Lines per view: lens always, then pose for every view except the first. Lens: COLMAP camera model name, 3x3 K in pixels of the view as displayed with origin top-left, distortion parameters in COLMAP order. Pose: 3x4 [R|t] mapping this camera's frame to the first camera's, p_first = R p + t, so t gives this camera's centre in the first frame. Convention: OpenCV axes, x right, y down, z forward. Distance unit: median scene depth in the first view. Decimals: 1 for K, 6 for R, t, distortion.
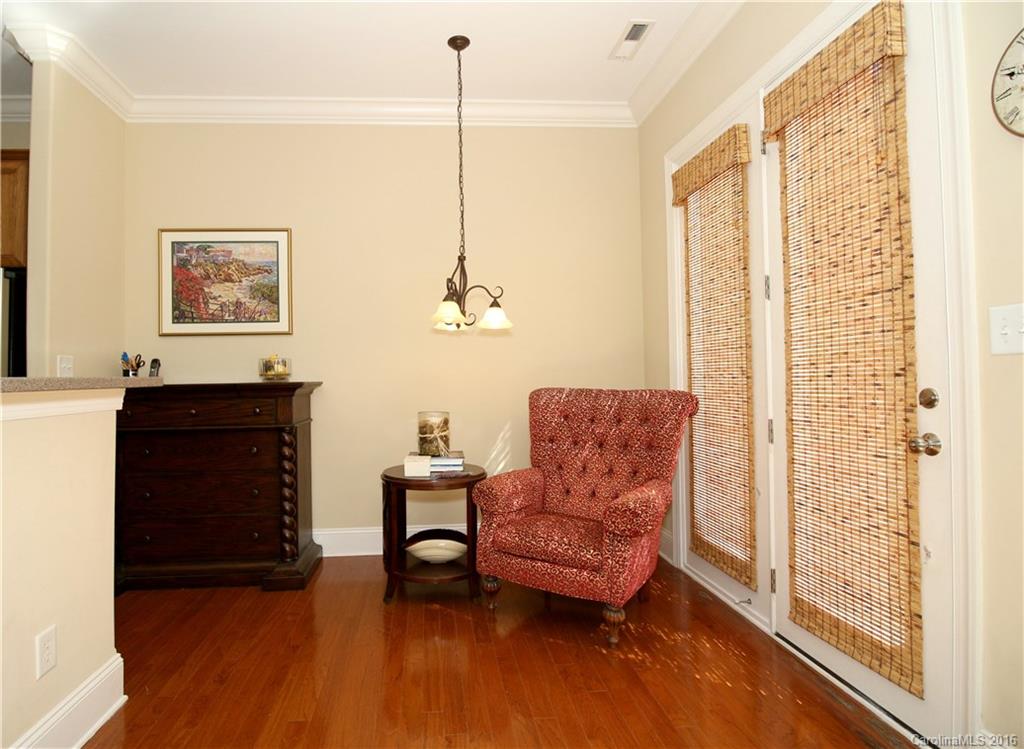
lens RADIAL K [[486.2, 0, 510.0], [0, 486.2, 372.6], [0, 0, 1]] dist [-0.001744, -0.000043]
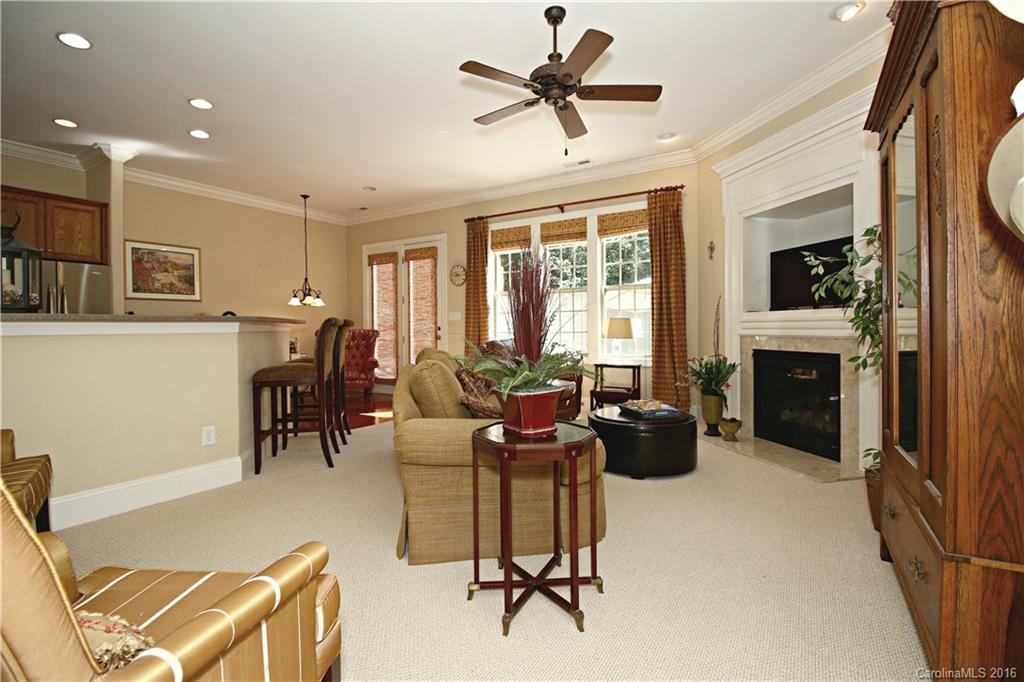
lens RADIAL K [[474.9, 0, 509.1], [0, 474.9, 335.3], [0, 0, 1]] dist [-0.013785, -0.004693]
pose [[0.571823, -0.006409, 0.820352, -1.328707], [-0.007836, 0.999881, 0.013274, 0.025249], [-0.820340, -0.014019, 0.571705, -1.161802]]
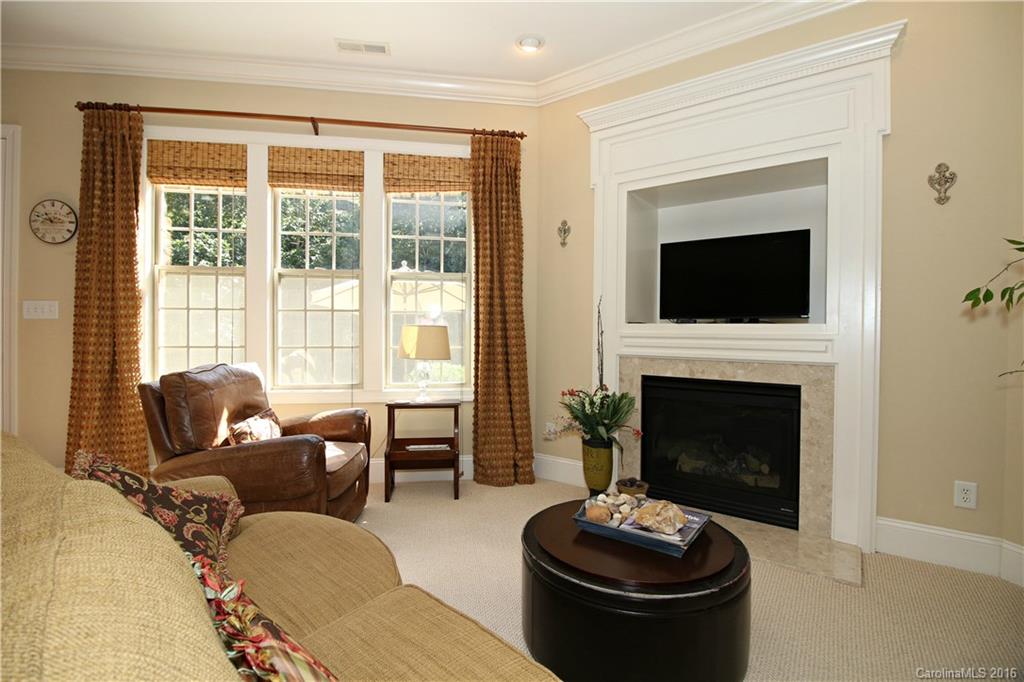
lens RADIAL K [[474.9, 0, 518.4], [0, 474.9, 339.1], [0, 0, 1]] dist [-0.013785, -0.004693]
pose [[-0.104869, -0.004062, 0.994478, -0.745371], [-0.020980, 0.999778, 0.001872, 0.005756], [-0.994265, -0.020668, -0.104931, -0.588614]]
